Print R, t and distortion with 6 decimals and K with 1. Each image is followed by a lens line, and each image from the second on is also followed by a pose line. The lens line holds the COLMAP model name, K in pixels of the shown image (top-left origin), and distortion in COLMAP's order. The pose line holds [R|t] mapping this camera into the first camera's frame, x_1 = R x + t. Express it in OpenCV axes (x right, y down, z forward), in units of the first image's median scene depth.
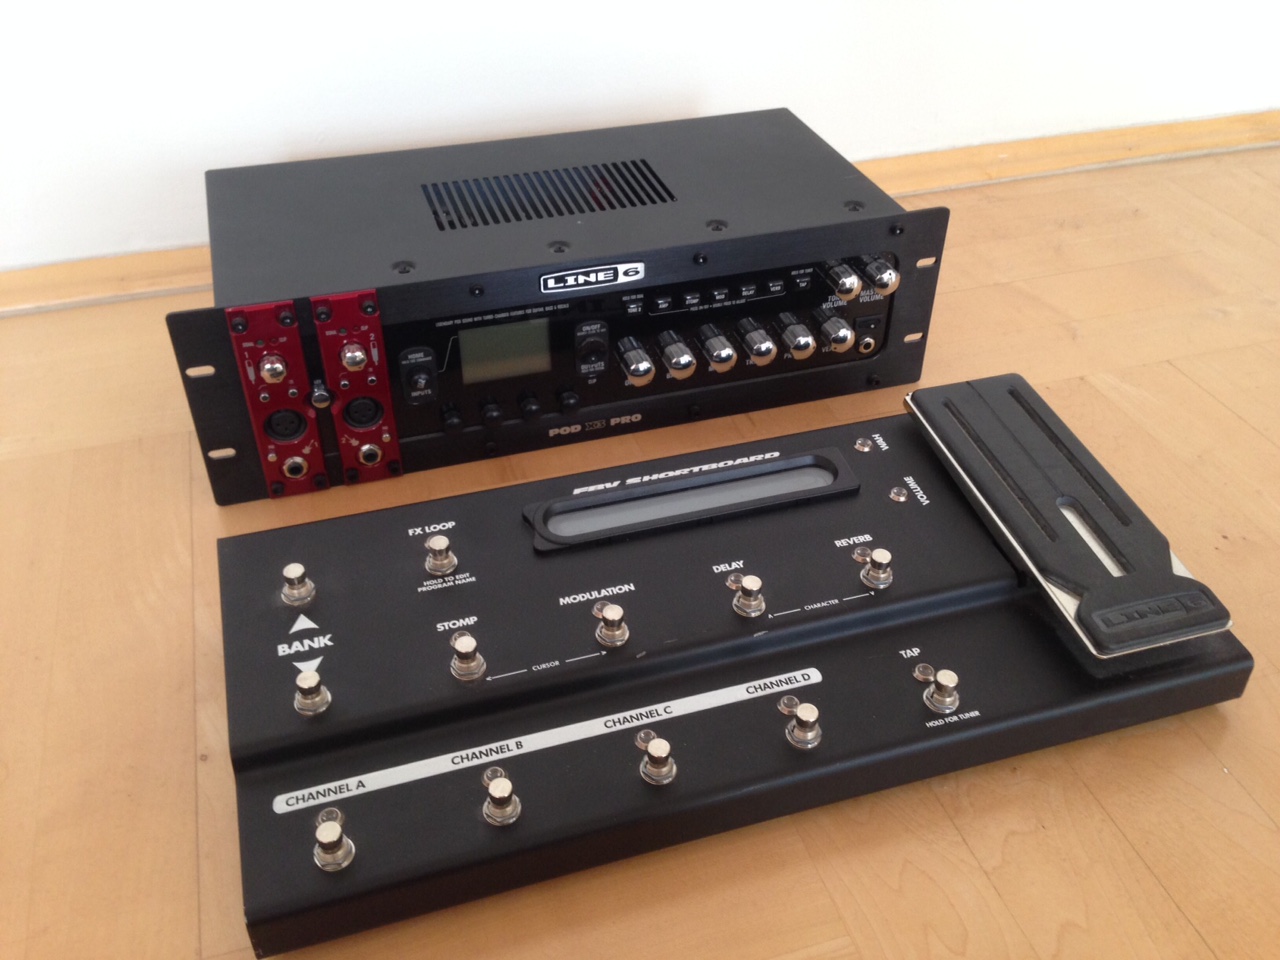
lens RADIAL K [[1201.1, 0, 640.0], [0, 1201.1, 480.0], [0, 0, 1]] dist [0.047364, 0.012626]
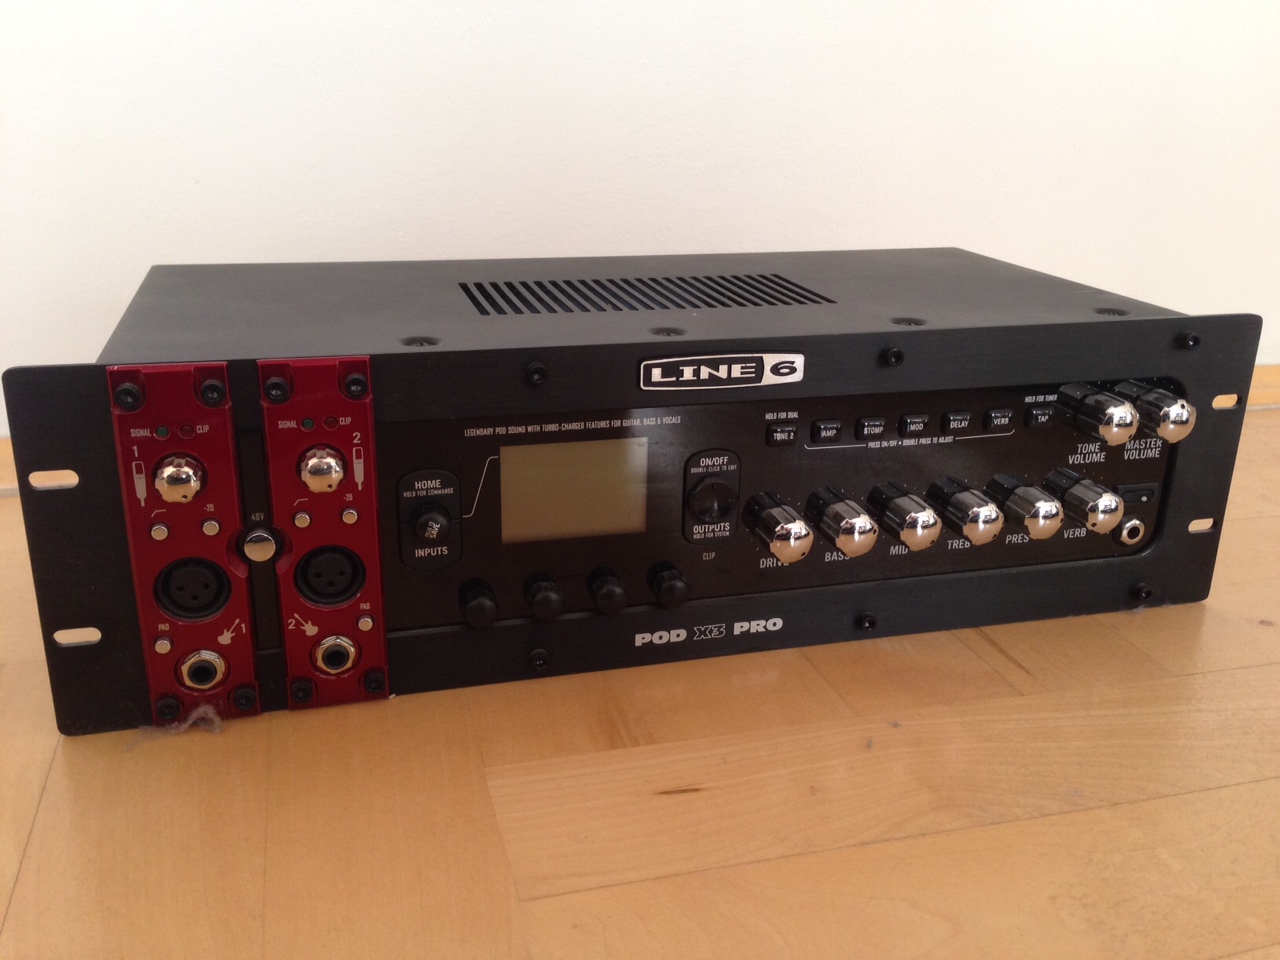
lens RADIAL K [[1201.1, 0, 640.0], [0, 1201.1, 480.0], [0, 0, 1]] dist [0.047364, 0.012626]
pose [[0.999400, 0.026806, -0.021938, -0.066088], [-0.032155, 0.953450, -0.299832, 0.070608], [0.012880, 0.300357, 0.953740, 0.421819]]
